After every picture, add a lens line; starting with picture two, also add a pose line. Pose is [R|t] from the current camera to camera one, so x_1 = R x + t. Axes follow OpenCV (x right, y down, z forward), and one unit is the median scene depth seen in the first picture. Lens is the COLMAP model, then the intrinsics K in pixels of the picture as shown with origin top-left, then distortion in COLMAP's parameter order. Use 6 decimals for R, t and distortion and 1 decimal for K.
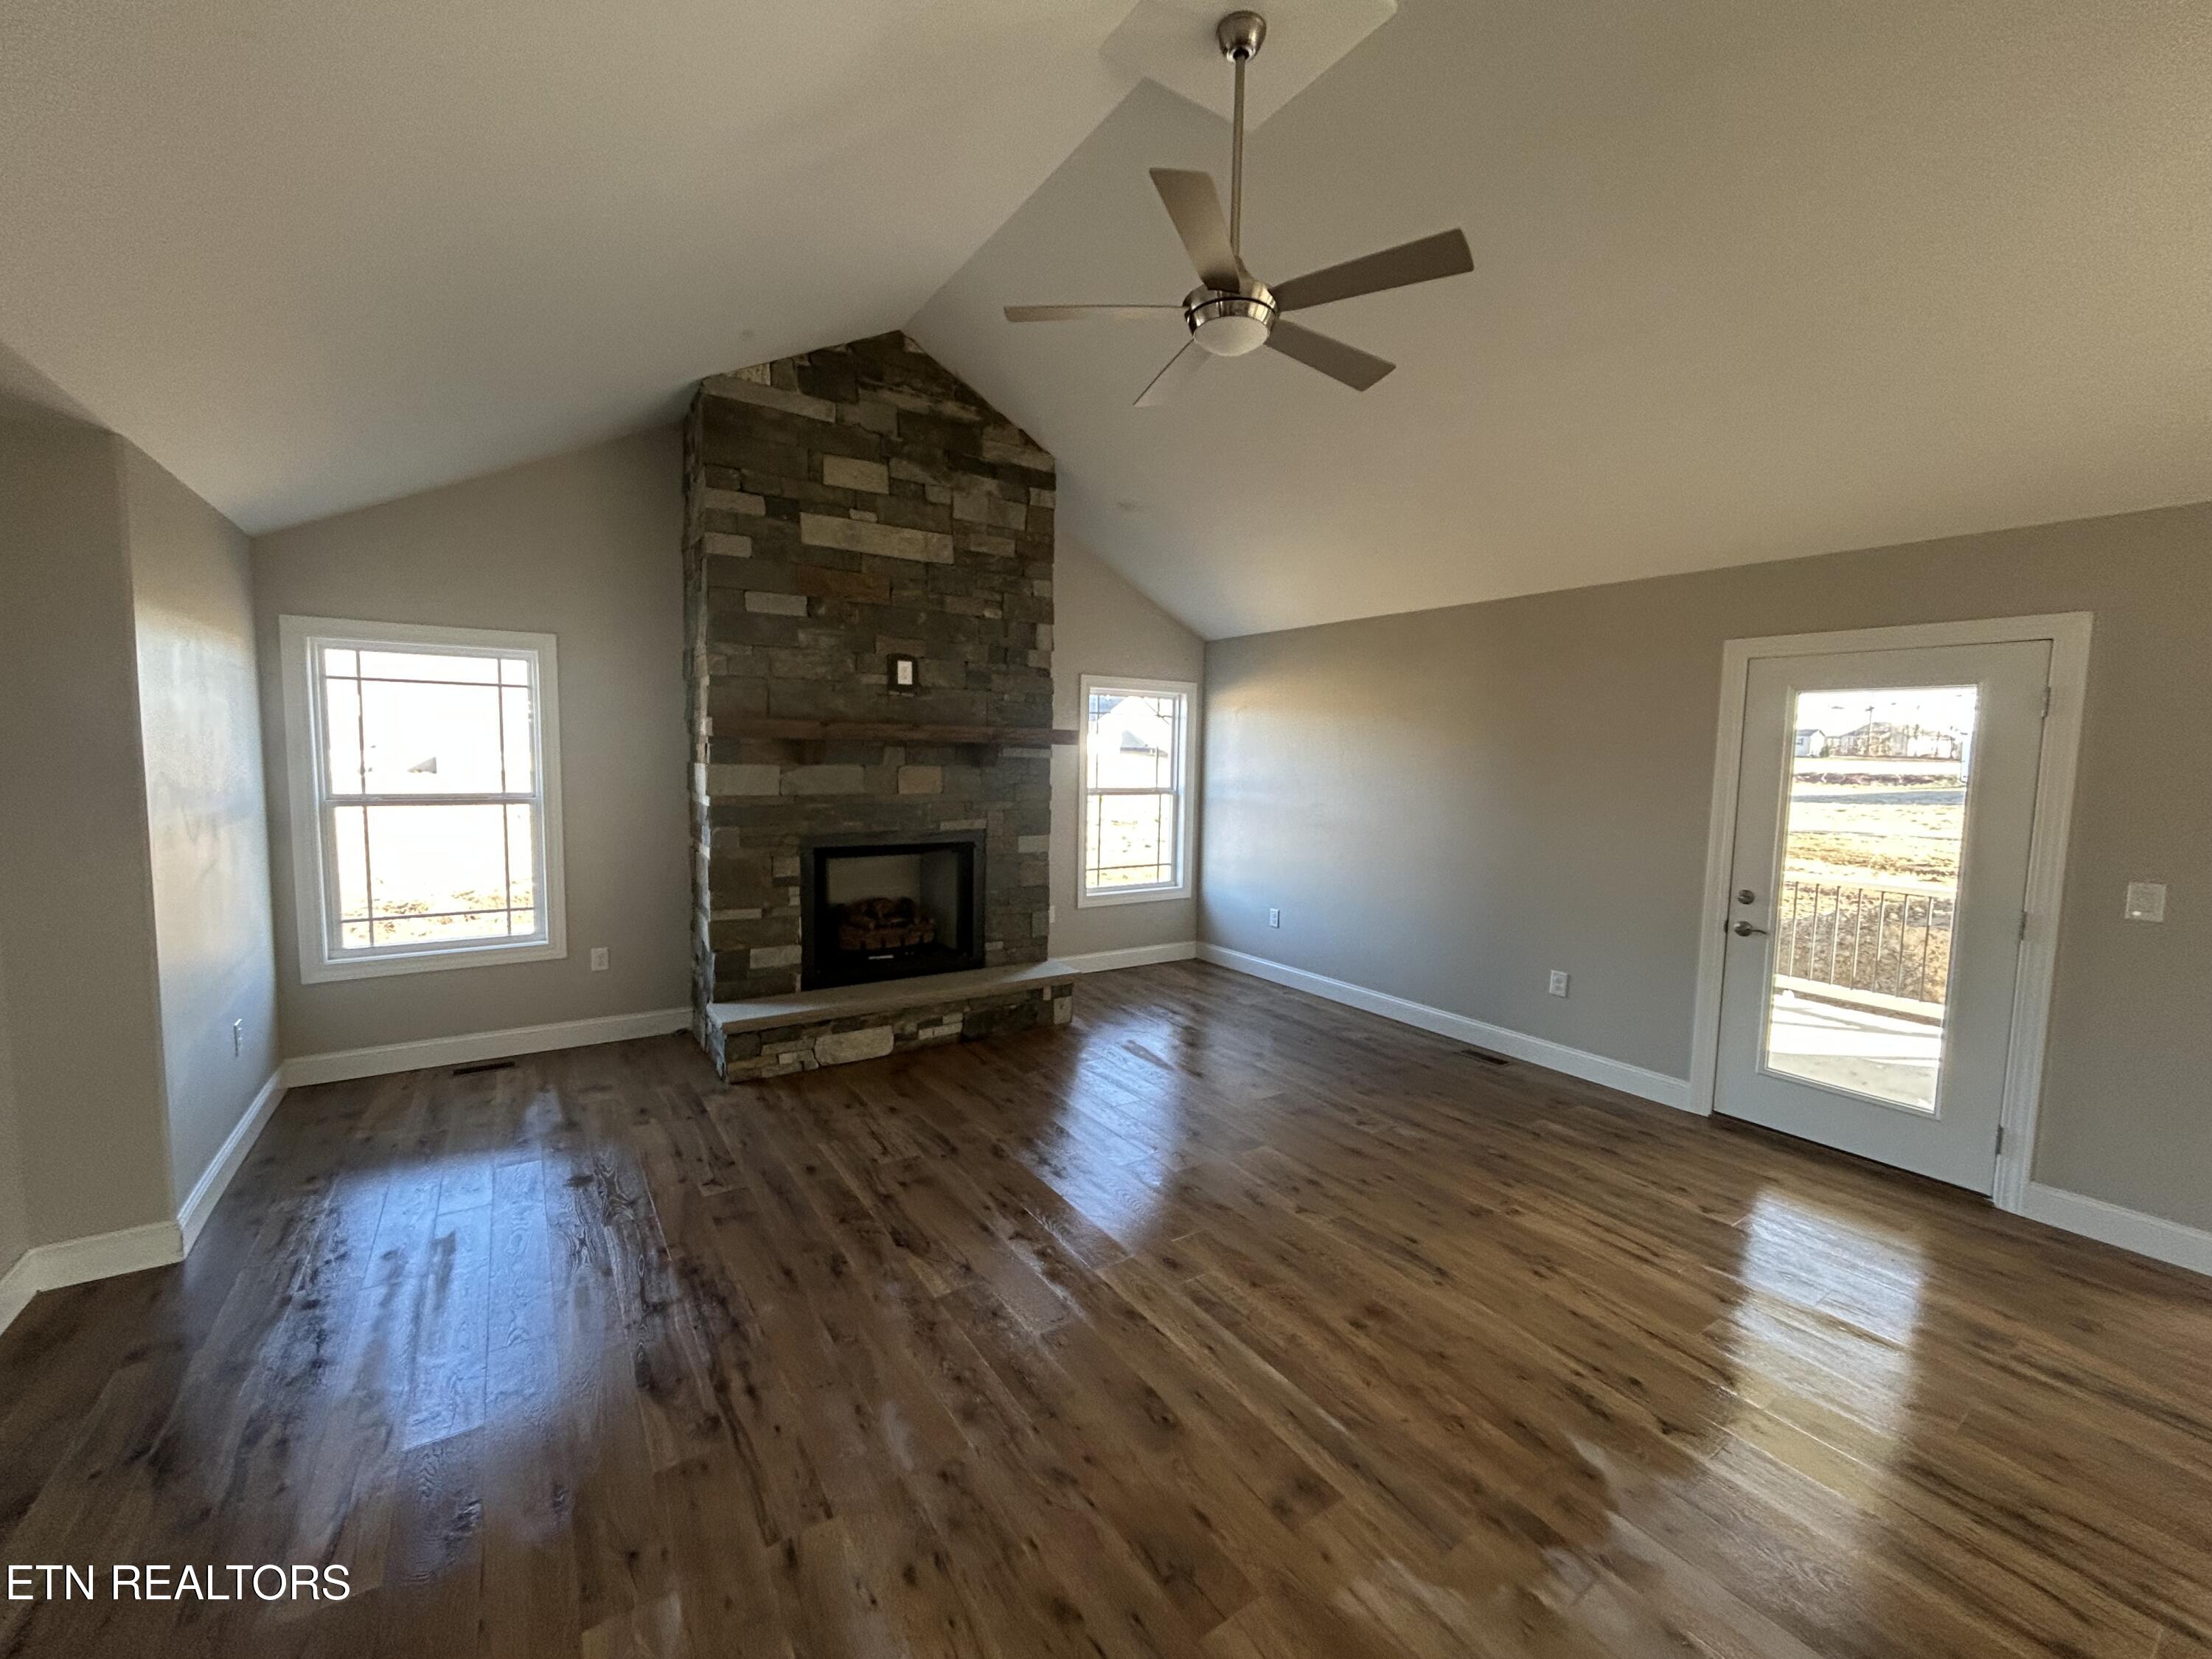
lens RADIAL K [[891.5, 0, 1106.0], [0, 891.5, 829.5], [0, 0, 1]] dist [-0.000594, 0.000658]
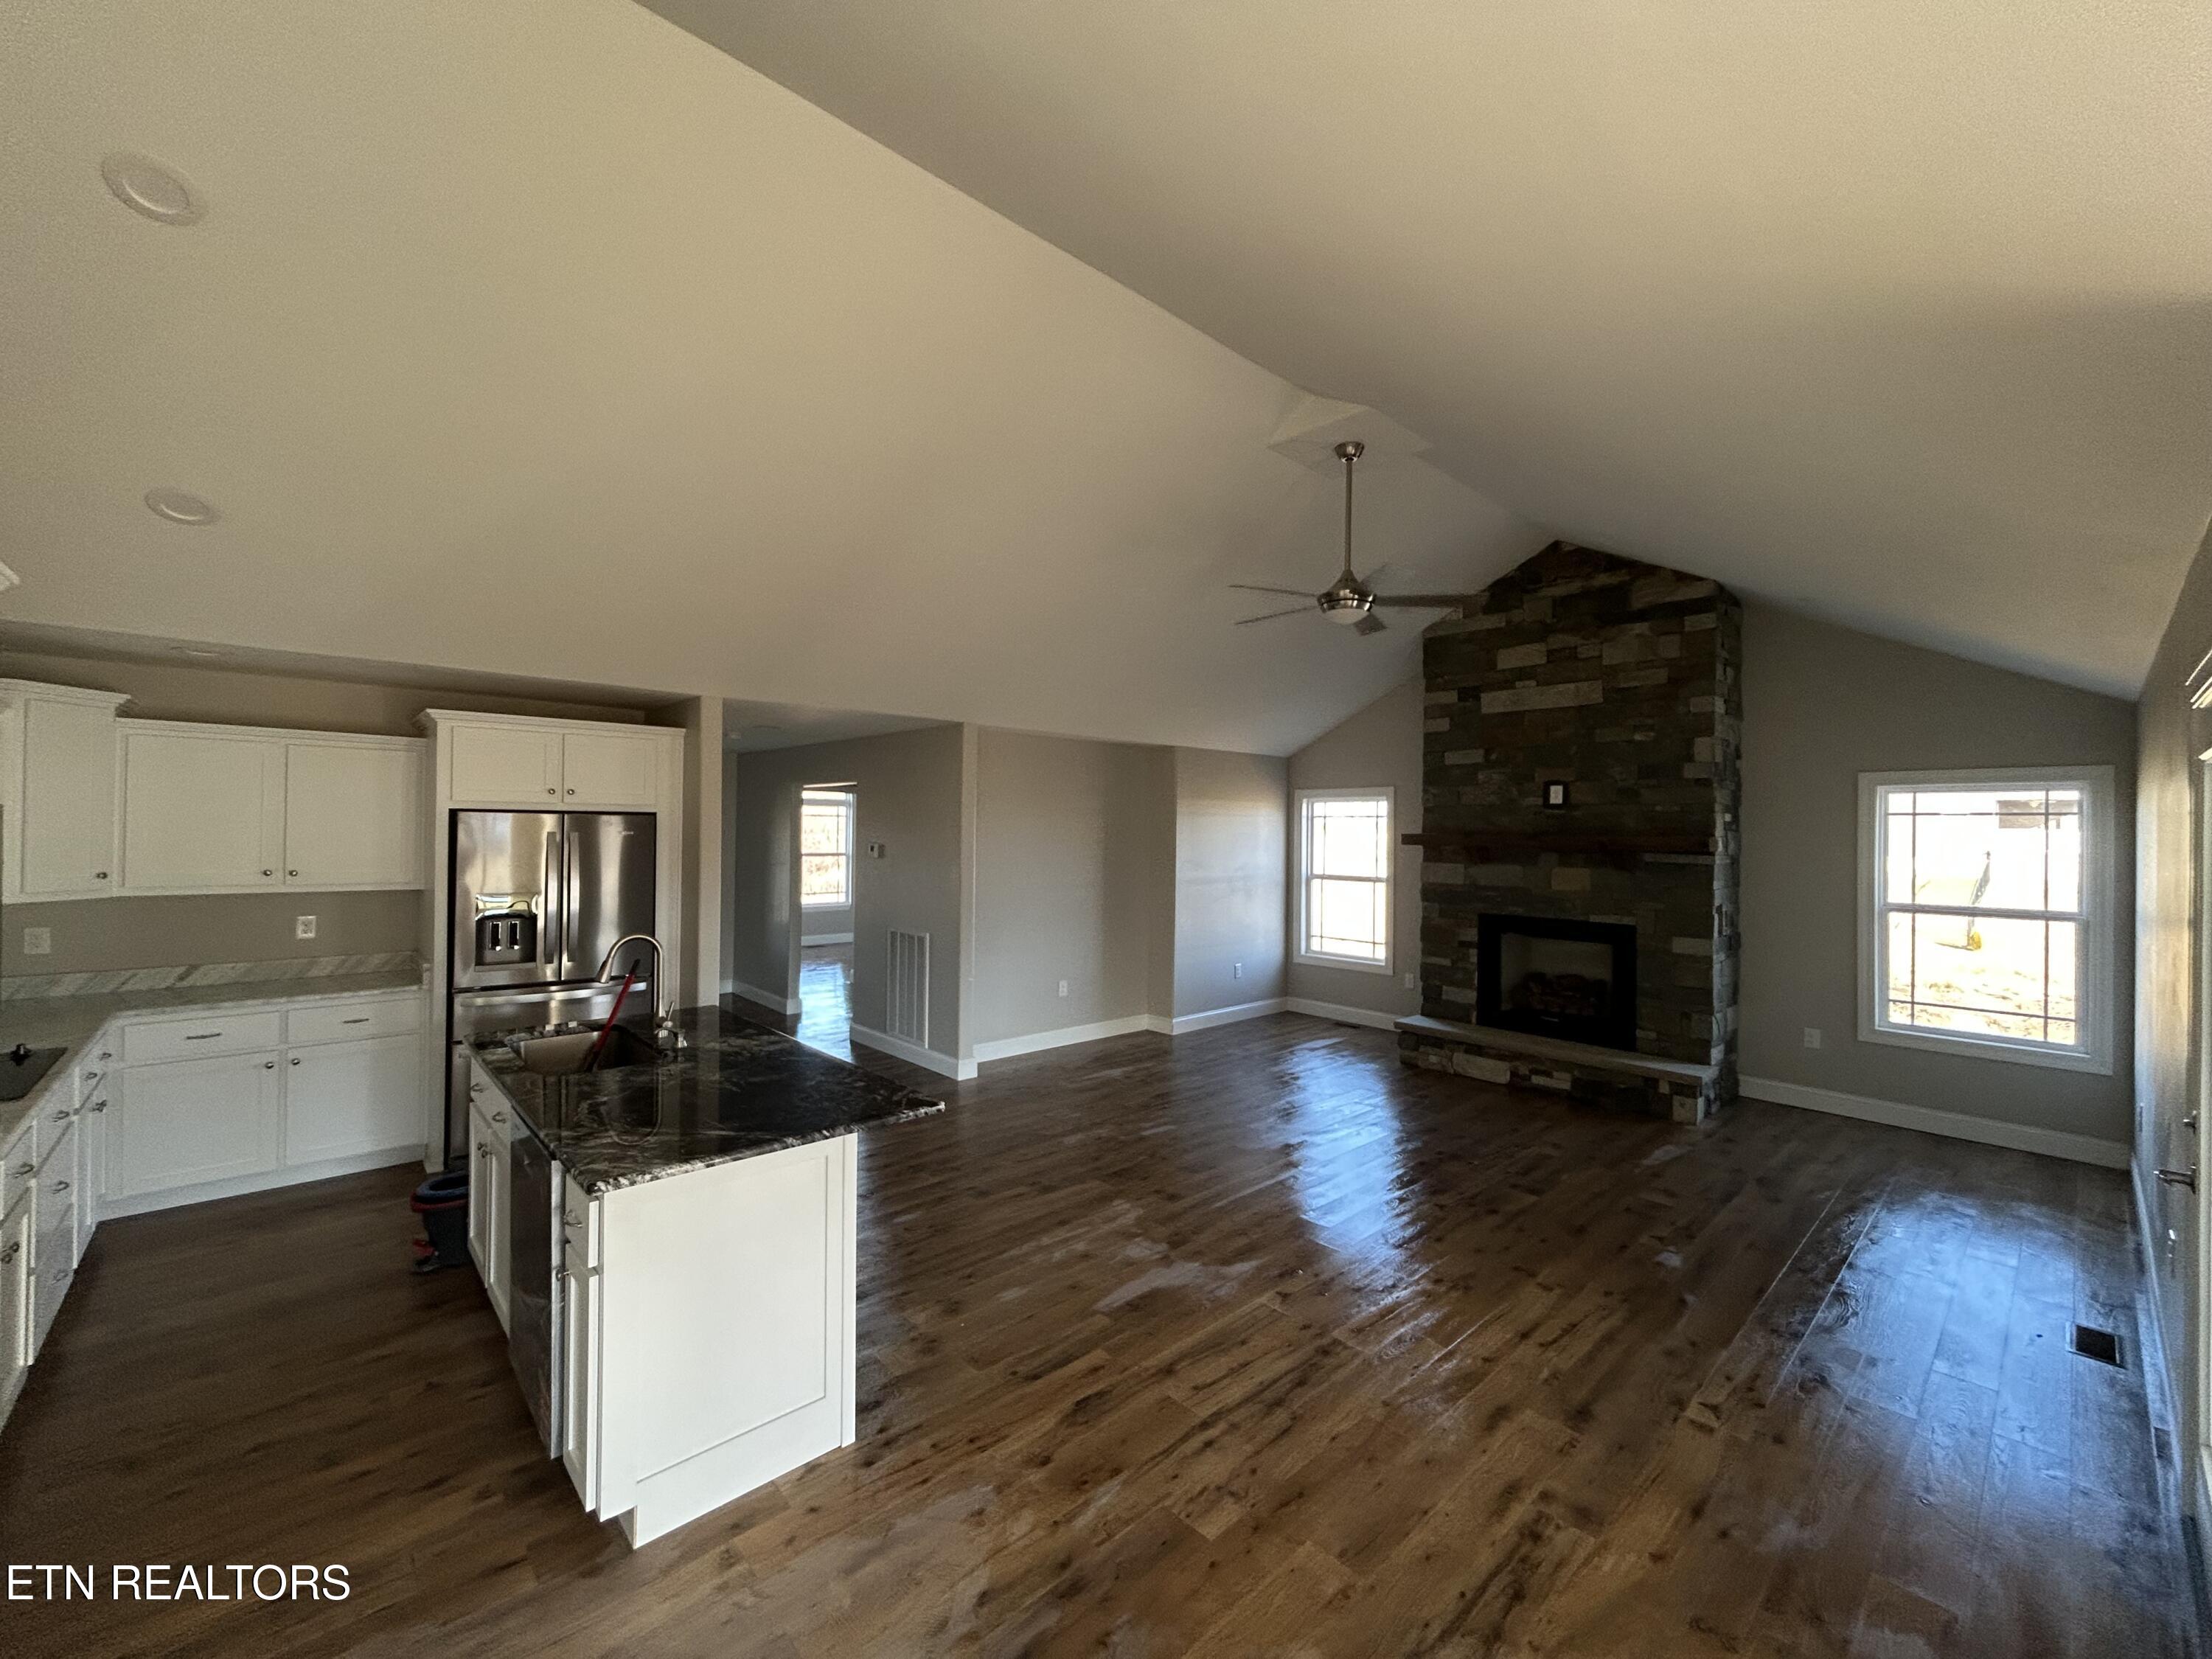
lens RADIAL K [[891.5, 0, 1106.0], [0, 891.5, 829.5], [0, 0, 1]] dist [-0.000594, 0.000658]
pose [[0.159713, -0.018786, -0.986985, 0.966665], [-0.097208, 0.994660, -0.034663, -0.019253], [0.982366, 0.101479, 0.157034, 0.173610]]
